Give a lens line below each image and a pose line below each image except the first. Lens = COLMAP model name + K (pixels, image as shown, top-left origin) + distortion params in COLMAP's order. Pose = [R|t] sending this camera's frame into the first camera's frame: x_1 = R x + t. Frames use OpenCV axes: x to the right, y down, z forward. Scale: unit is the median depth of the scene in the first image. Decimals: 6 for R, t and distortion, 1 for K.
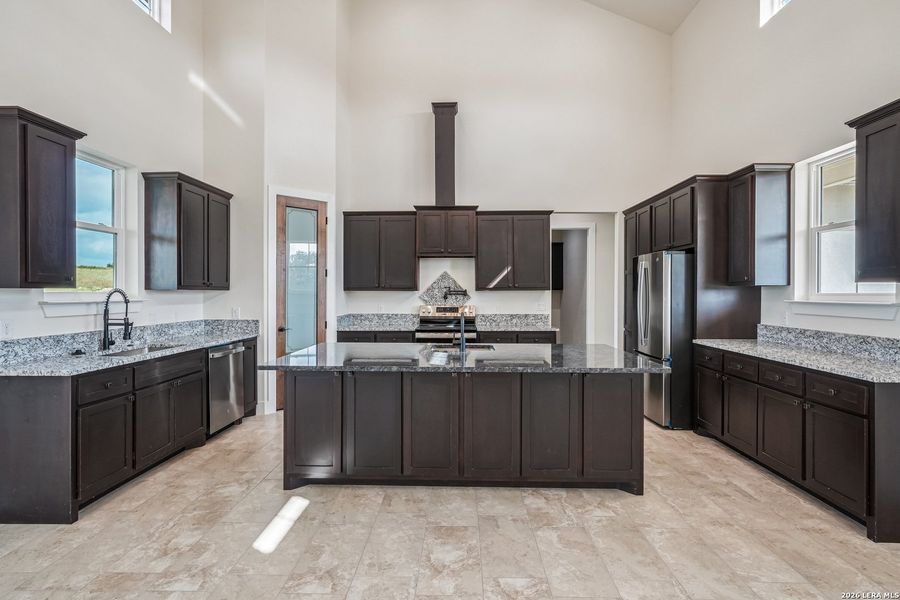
lens RADIAL K [[446.5, 0, 453.8], [0, 446.5, 293.1], [0, 0, 1]] dist [-0.000685, -0.000321]
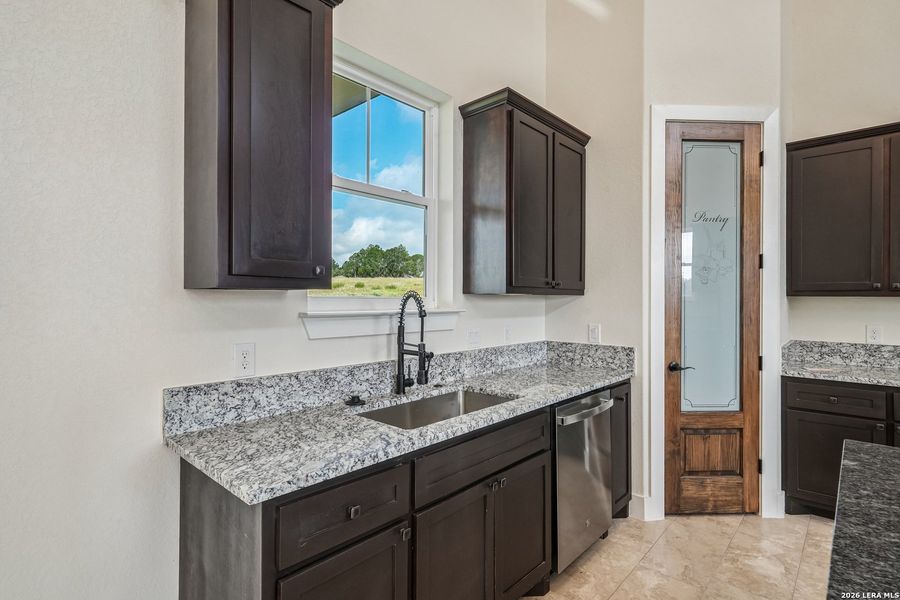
lens RADIAL K [[446.5, 0, 453.8], [0, 446.5, 293.1], [0, 0, 1]] dist [-0.000685, -0.000321]
pose [[0.758848, -0.005348, -0.651246, -0.276984], [-0.005439, 0.999879, -0.014550, 0.000683], [0.651245, 0.014584, 0.758727, 0.486672]]
